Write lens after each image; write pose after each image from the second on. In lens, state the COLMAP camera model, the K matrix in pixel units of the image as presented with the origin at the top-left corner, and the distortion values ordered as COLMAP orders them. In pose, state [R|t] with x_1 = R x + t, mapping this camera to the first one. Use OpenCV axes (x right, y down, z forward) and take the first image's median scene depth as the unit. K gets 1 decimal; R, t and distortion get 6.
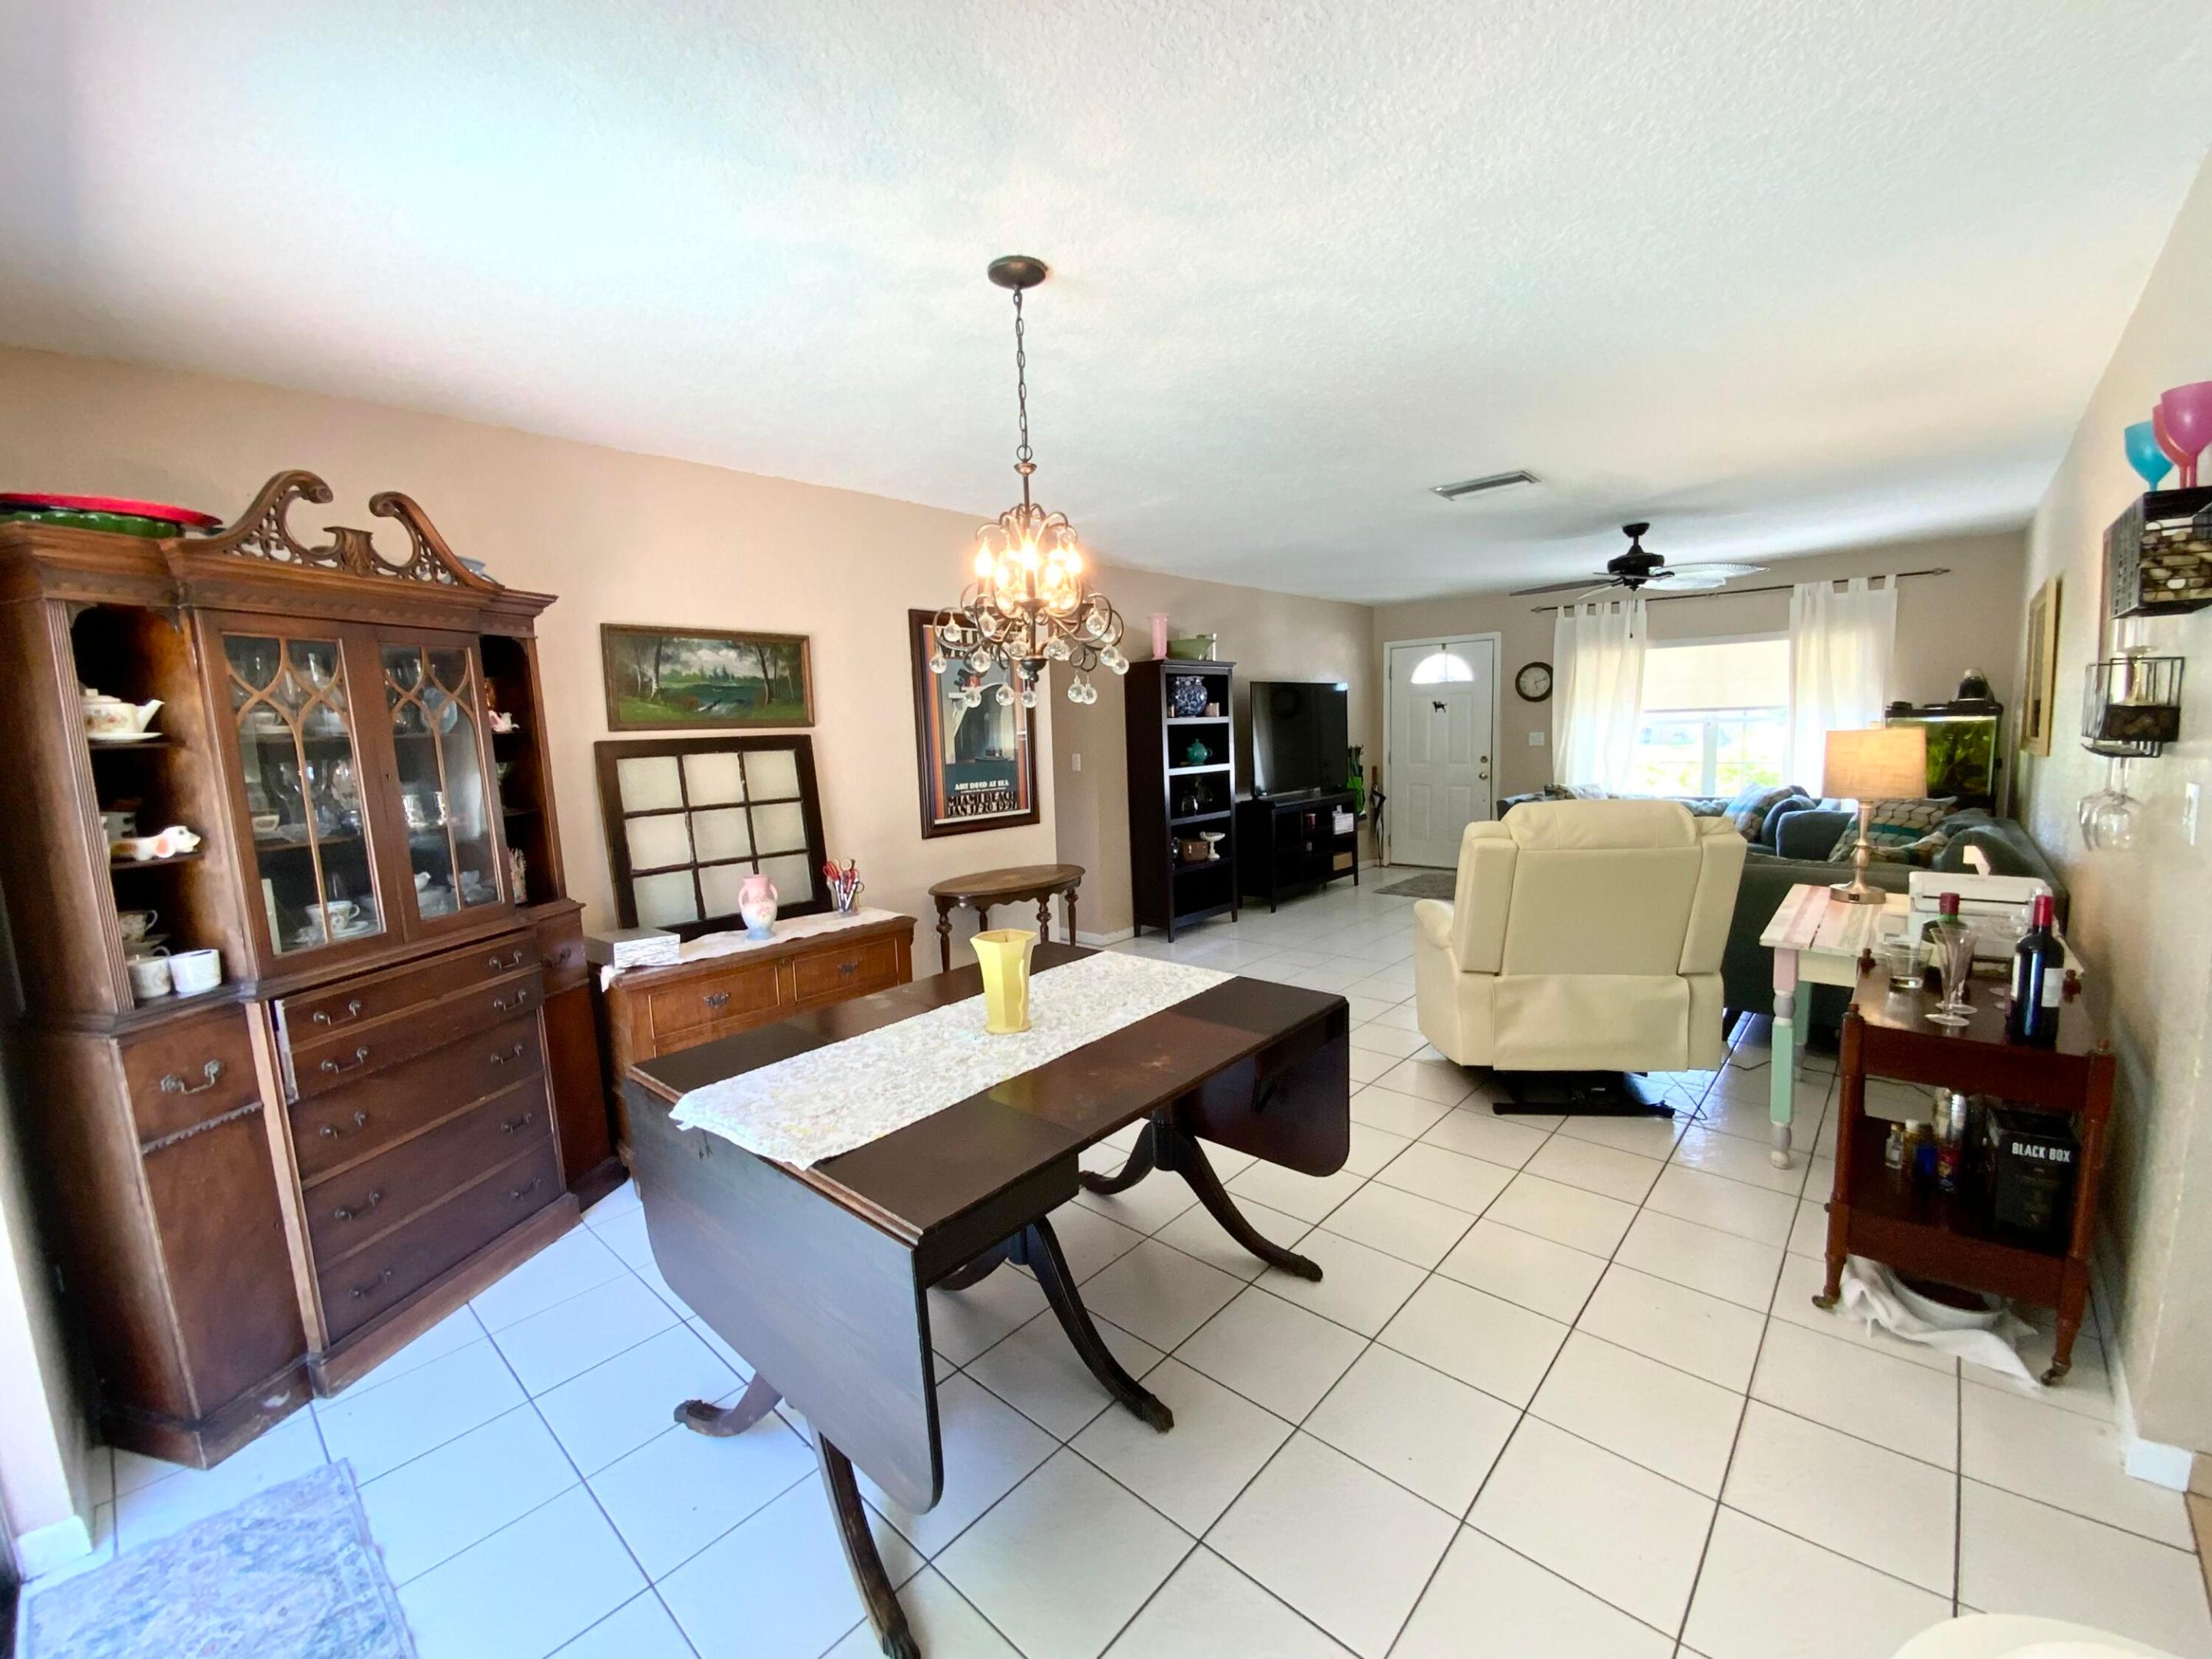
lens RADIAL K [[898.0, 0, 1114.8], [0, 898.0, 824.9], [0, 0, 1]] dist [0.016737, -0.012650]
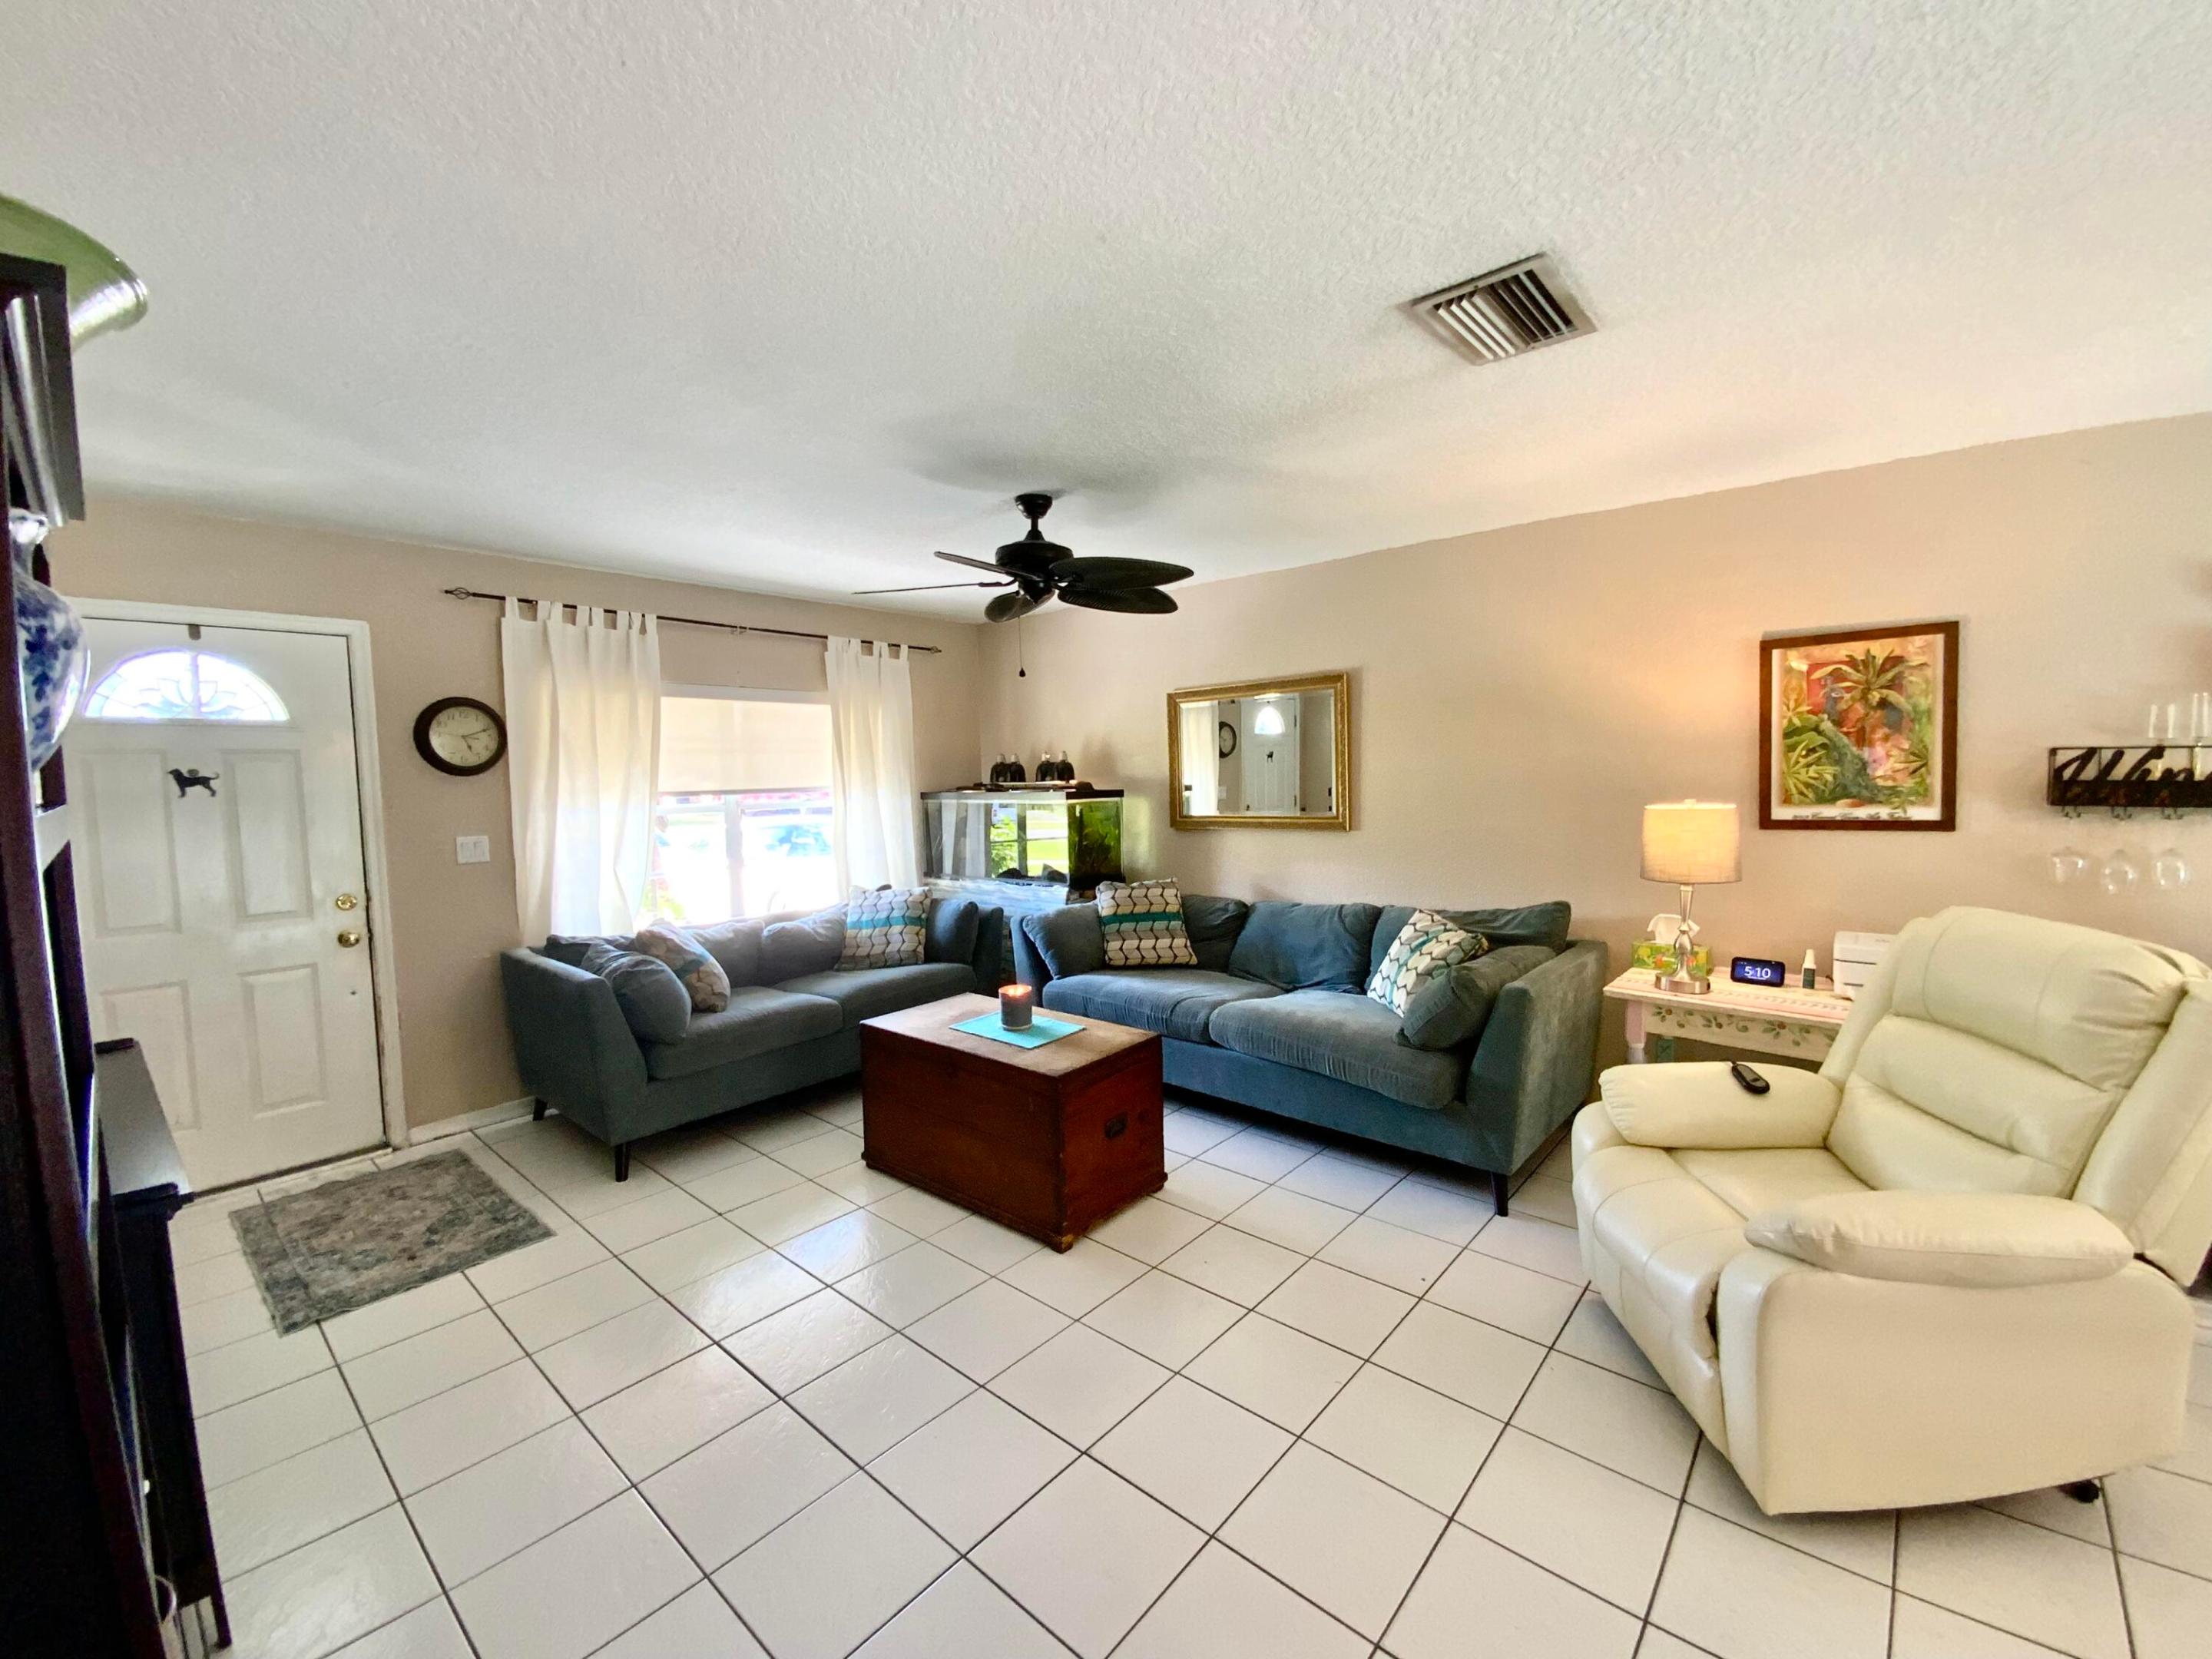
lens RADIAL K [[898.0, 0, 1114.8], [0, 898.0, 824.9], [0, 0, 1]] dist [0.016737, -0.012650]
pose [[-0.008569, -0.028515, 0.999557, -0.047707], [0.131836, 0.990836, 0.029396, -0.089183], [-0.991234, 0.132030, -0.004731, 0.755280]]
